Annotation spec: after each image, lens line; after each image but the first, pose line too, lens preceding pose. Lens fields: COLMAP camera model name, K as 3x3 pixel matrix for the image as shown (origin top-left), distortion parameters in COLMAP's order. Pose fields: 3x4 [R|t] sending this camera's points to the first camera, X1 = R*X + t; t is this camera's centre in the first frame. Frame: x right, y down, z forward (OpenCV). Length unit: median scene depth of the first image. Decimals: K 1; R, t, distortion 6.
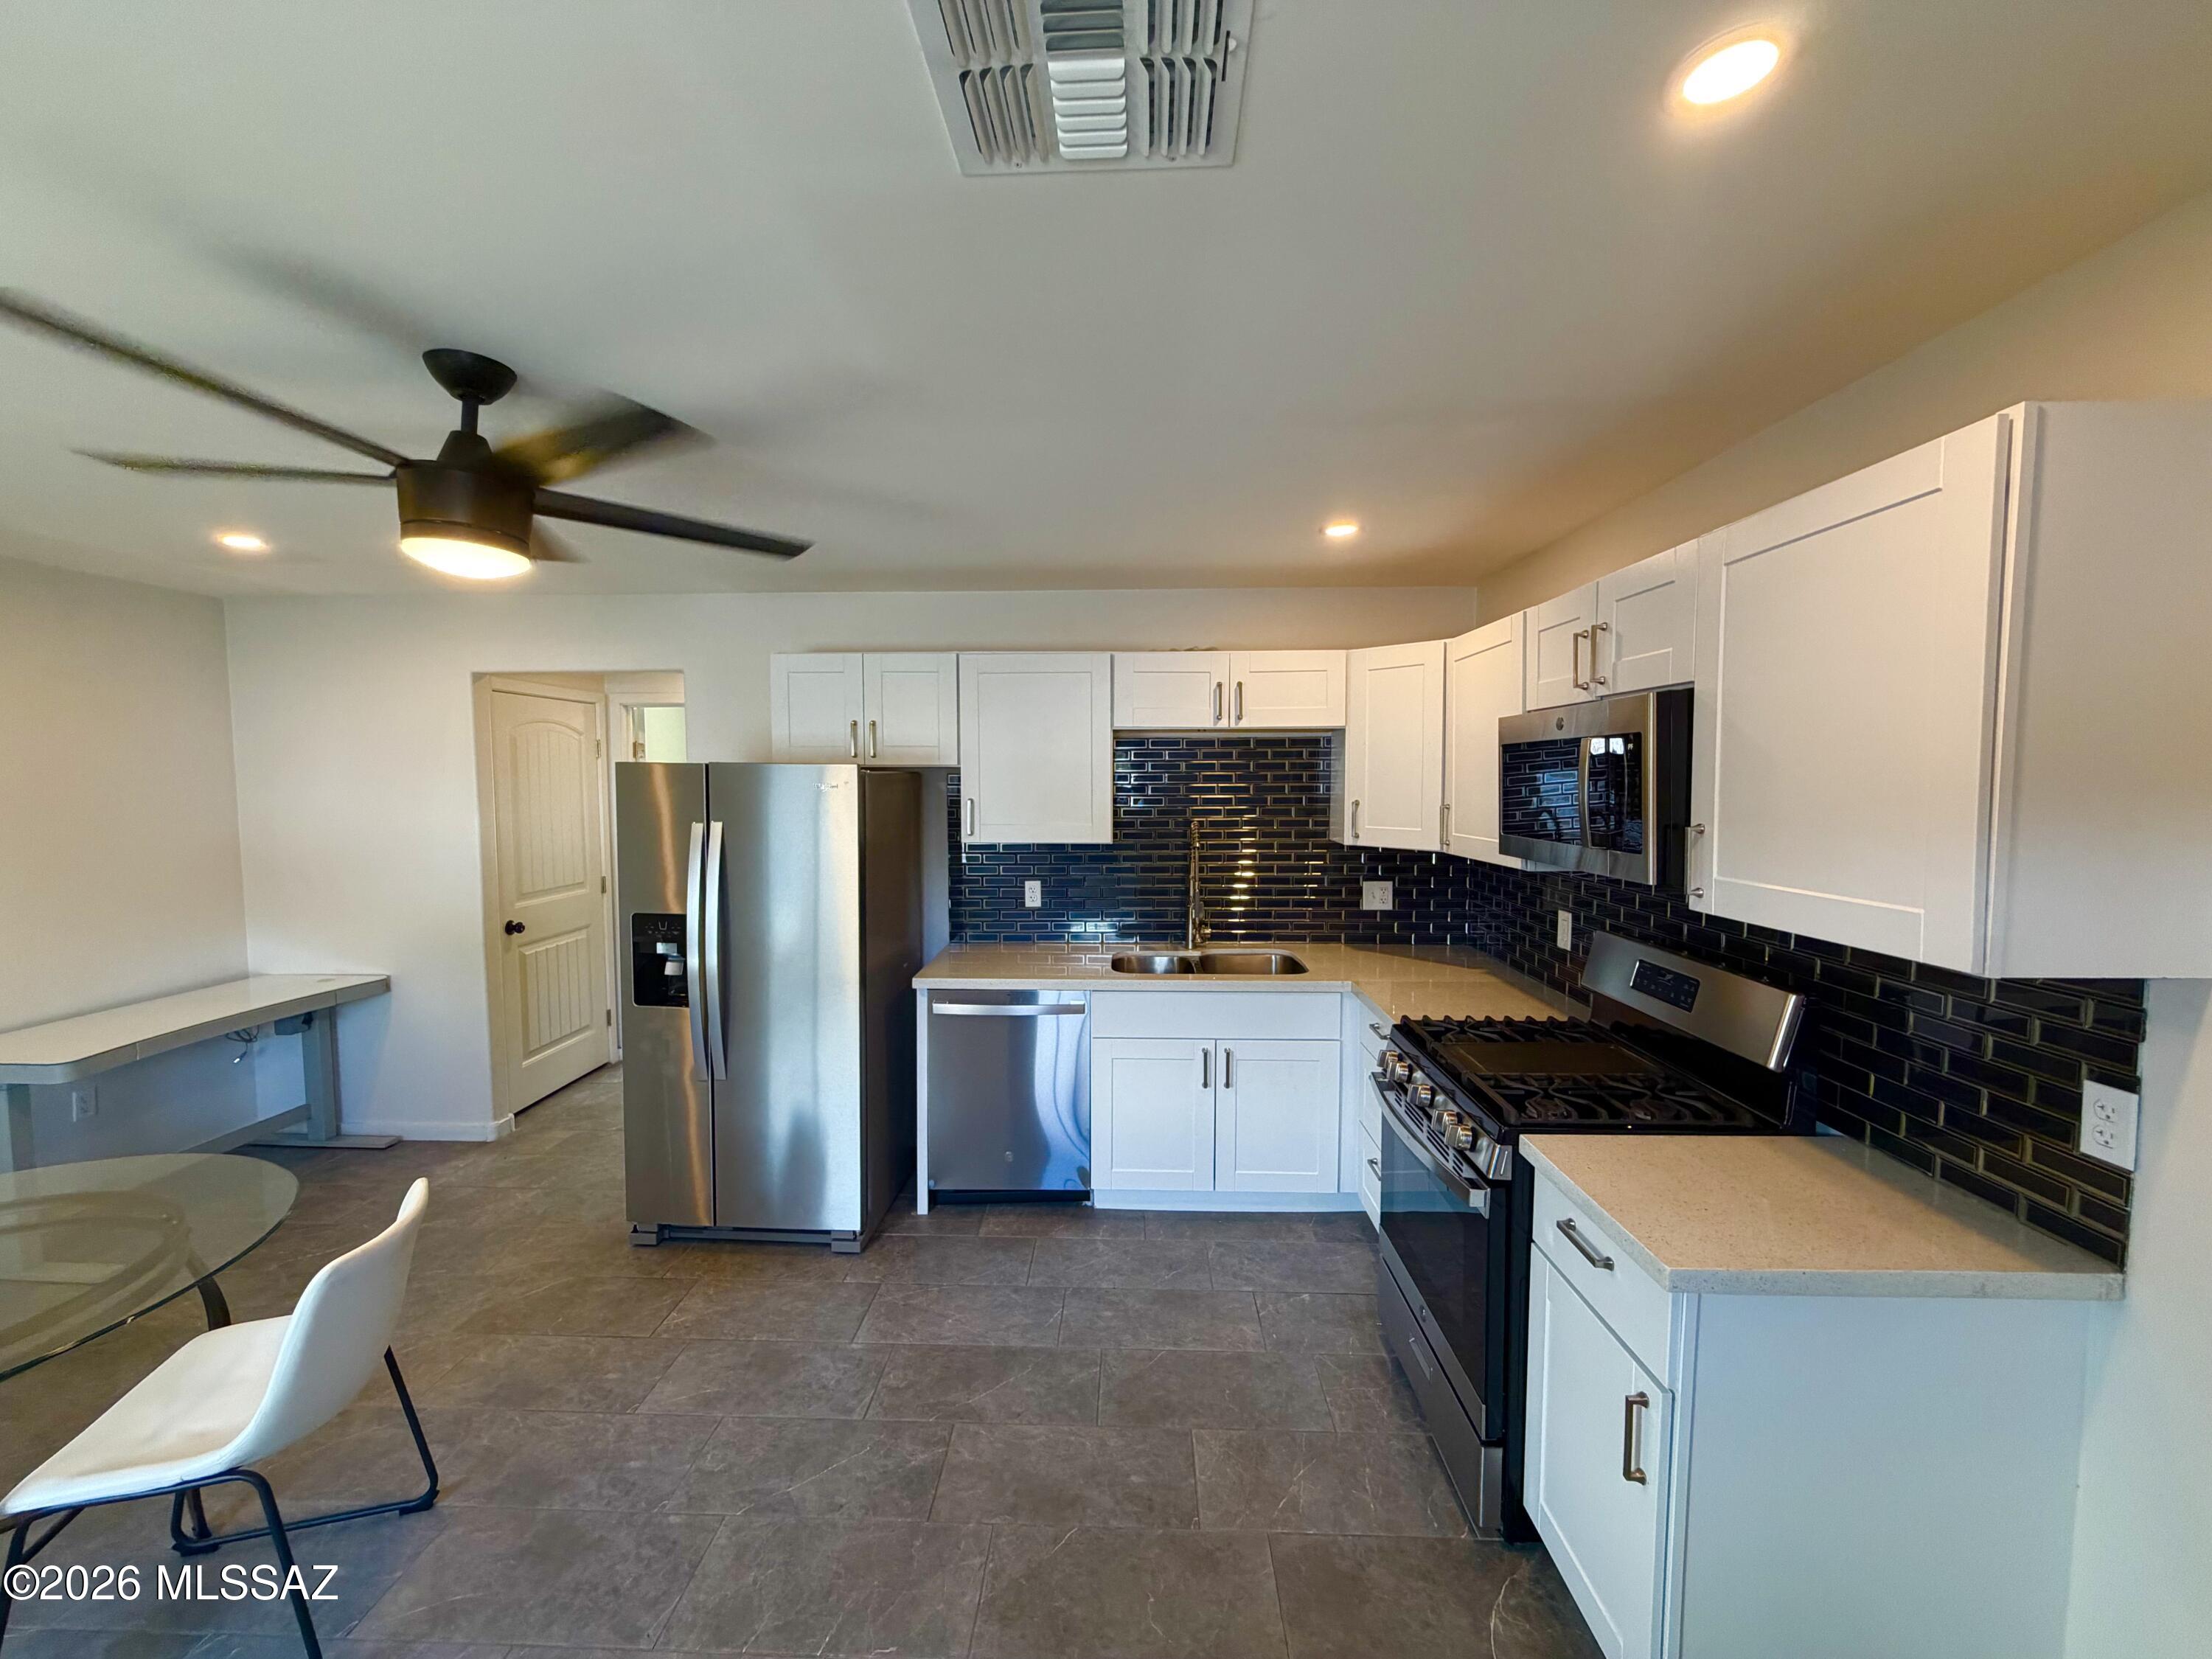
lens RADIAL K [[874.8, 0, 1120.9], [0, 874.8, 827.1], [0, 0, 1]] dist [-0.025677, -0.000258]
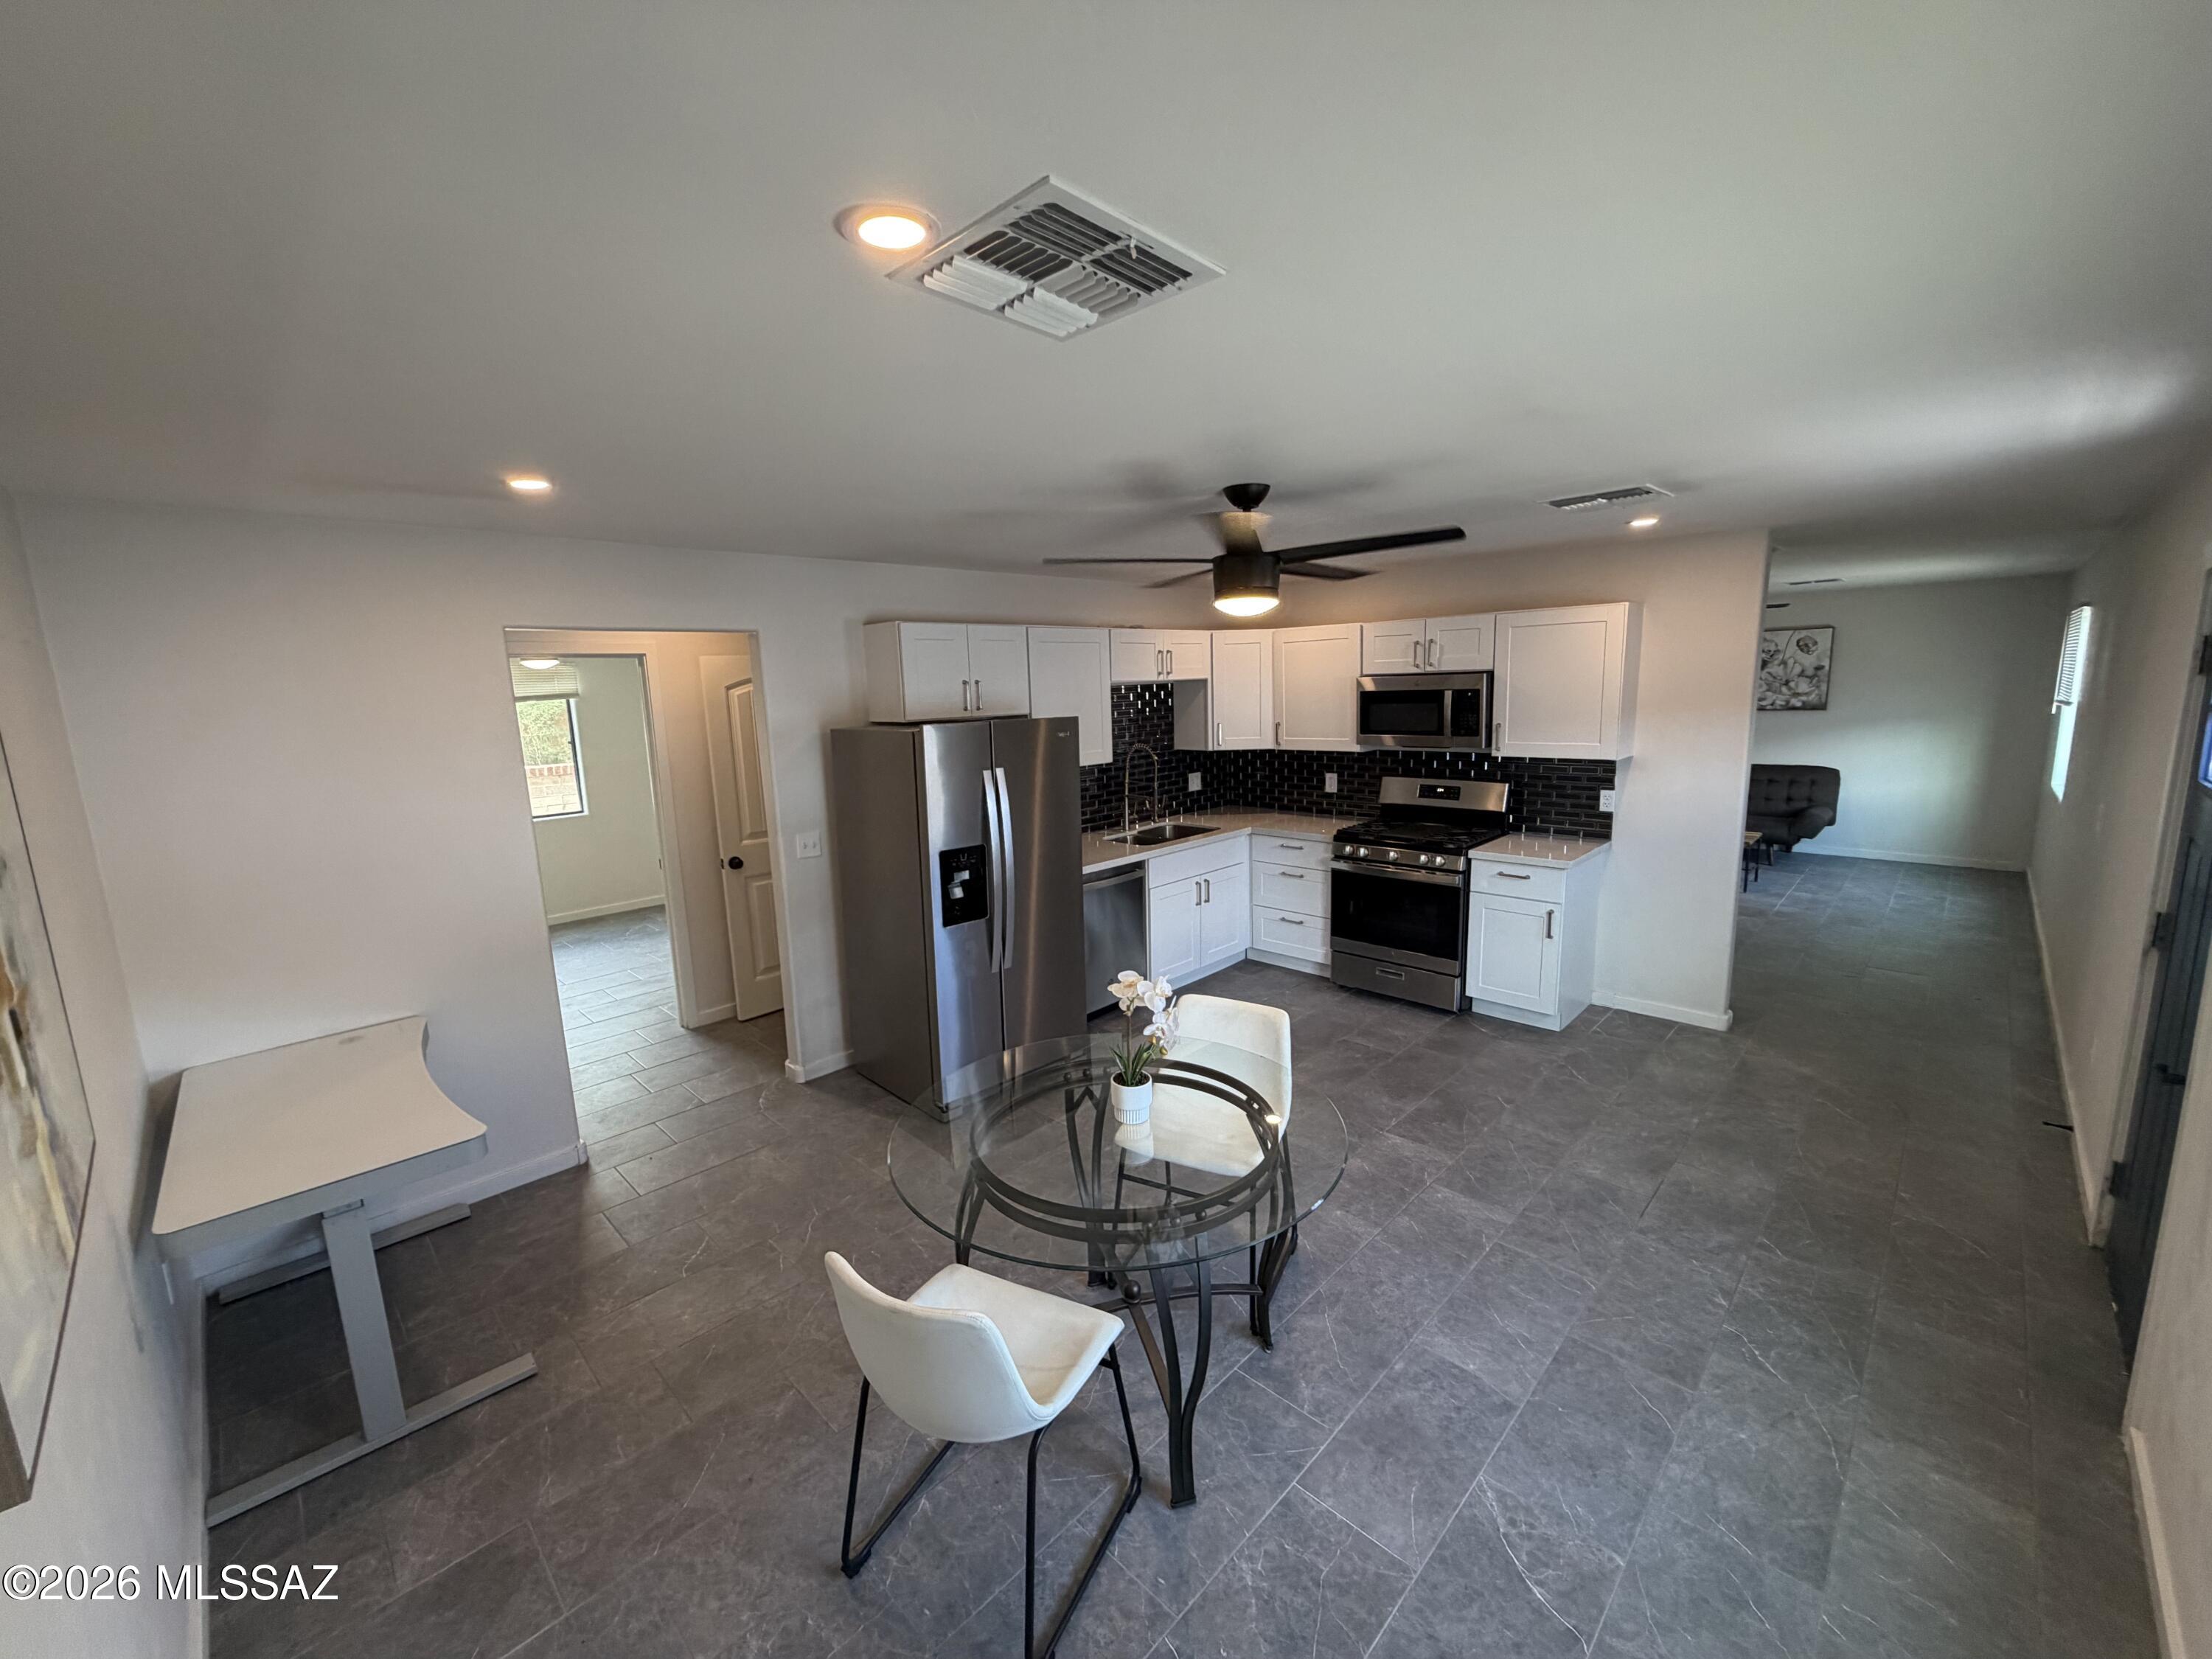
lens RADIAL K [[885.6, 0, 1096.6], [0, 885.6, 831.6], [0, 0, 1]] dist [-0.038961, -0.000033]
pose [[0.673465, -0.146013, 0.724655, -1.525465], [0.074589, 0.988718, 0.129899, -0.083802], [-0.735446, -0.033431, 0.676758, 0.034700]]
